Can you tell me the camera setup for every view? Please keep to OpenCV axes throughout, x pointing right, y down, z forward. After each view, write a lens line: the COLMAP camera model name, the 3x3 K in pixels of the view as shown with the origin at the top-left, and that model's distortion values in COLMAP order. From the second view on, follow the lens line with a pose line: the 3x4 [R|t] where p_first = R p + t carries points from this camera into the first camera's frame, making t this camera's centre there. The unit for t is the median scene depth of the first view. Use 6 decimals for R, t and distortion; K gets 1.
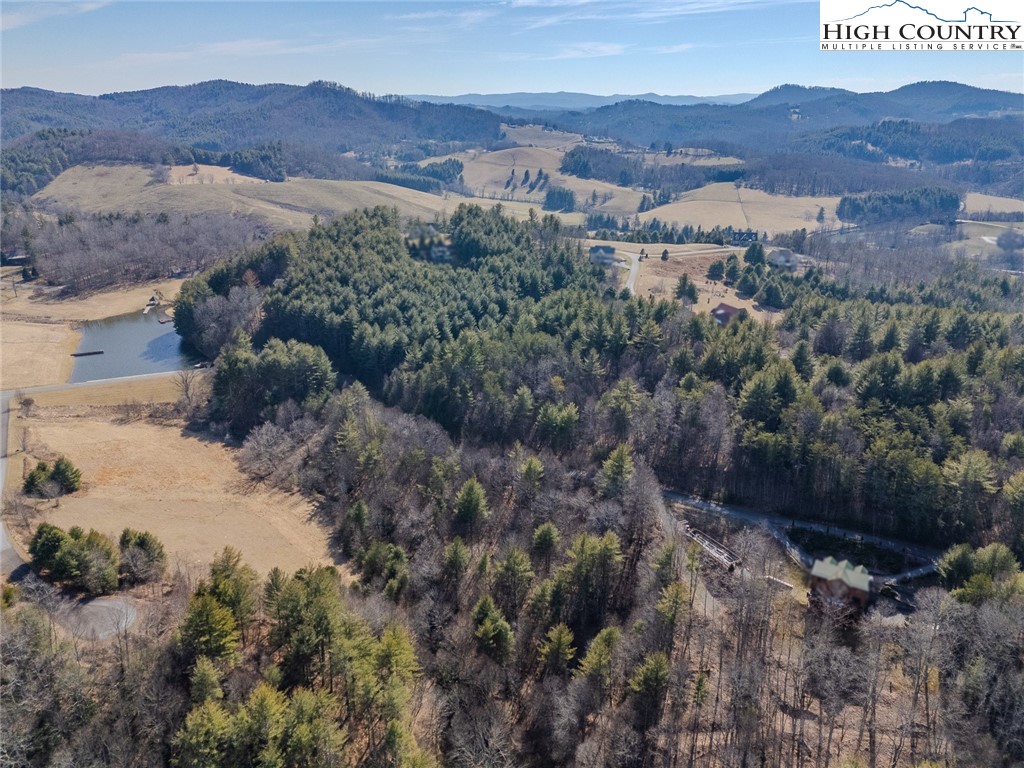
lens RADIAL K [[745.7, 0, 513.1], [0, 745.7, 387.6], [0, 0, 1]] dist [0.089318, -0.091774]
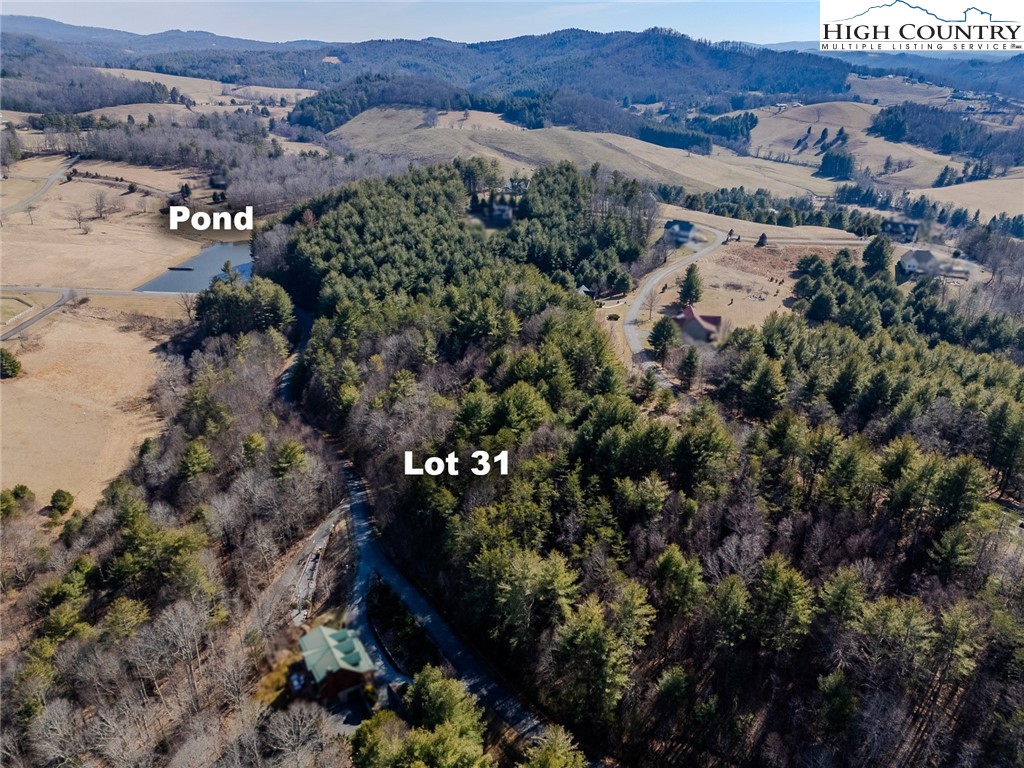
lens RADIAL K [[745.7, 0, 513.1], [0, 745.7, 387.6], [0, 0, 1]] dist [0.089318, -0.091774]
pose [[0.885385, 0.195011, -0.421976, 0.439771], [-0.170644, 0.980724, 0.095186, -0.067835], [0.432404, -0.012269, 0.901596, 0.193259]]
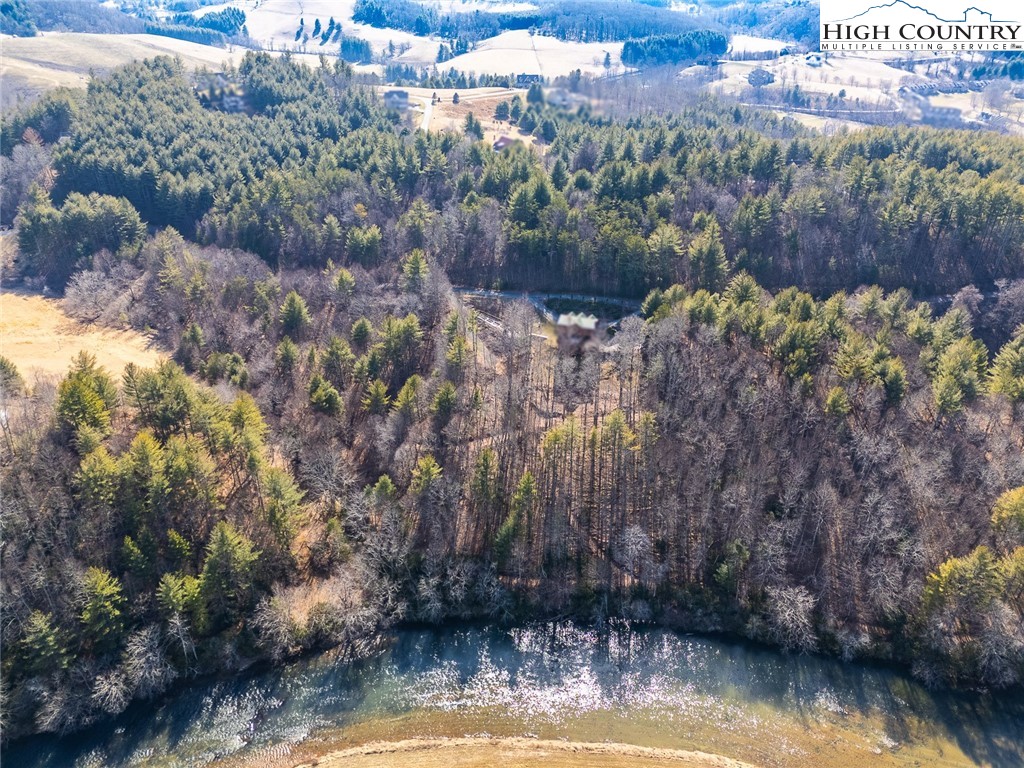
lens RADIAL K [[745.7, 0, 513.1], [0, 745.7, 387.6], [0, 0, 1]] dist [0.089318, -0.091774]
pose [[0.970591, -0.122547, 0.207208, 0.011186], [0.086093, 0.980507, 0.176620, 0.057655], [-0.224814, -0.153587, 0.962221, -0.150249]]
